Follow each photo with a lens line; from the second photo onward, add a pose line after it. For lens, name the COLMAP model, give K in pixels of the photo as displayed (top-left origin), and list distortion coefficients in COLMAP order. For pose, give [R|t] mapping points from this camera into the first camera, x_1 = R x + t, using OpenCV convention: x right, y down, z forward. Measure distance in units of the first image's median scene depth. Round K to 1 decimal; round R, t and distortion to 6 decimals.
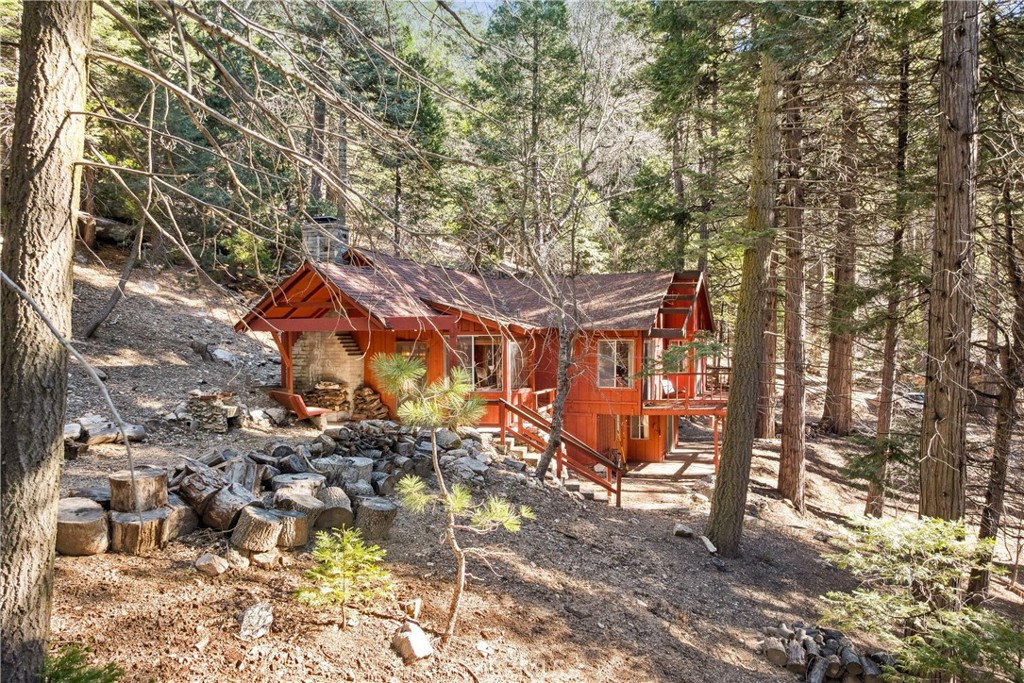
lens RADIAL K [[741.2, 0, 512.0], [0, 741.2, 341.5], [0, 0, 1]] dist [-0.031276, -0.000711]
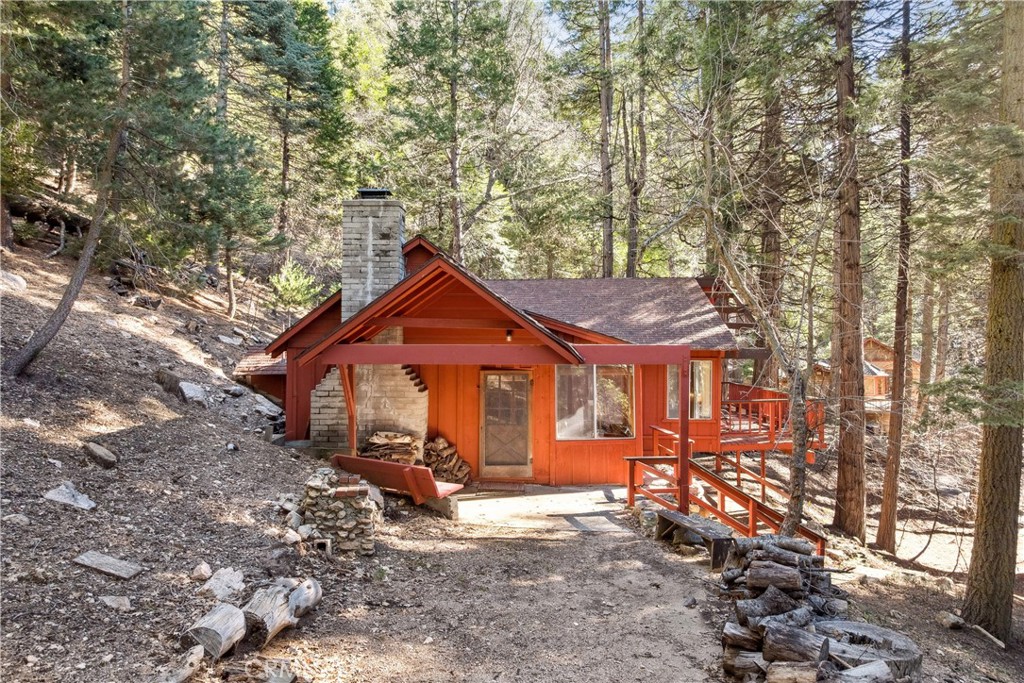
lens RADIAL K [[741.2, 0, 512.0], [0, 741.2, 341.5], [0, 0, 1]] dist [-0.031276, -0.000711]
pose [[0.951629, 0.000736, 0.307248, -0.347879], [-0.003099, 0.999969, 0.007202, -0.033863], [-0.307234, -0.007806, 0.951602, 0.315401]]
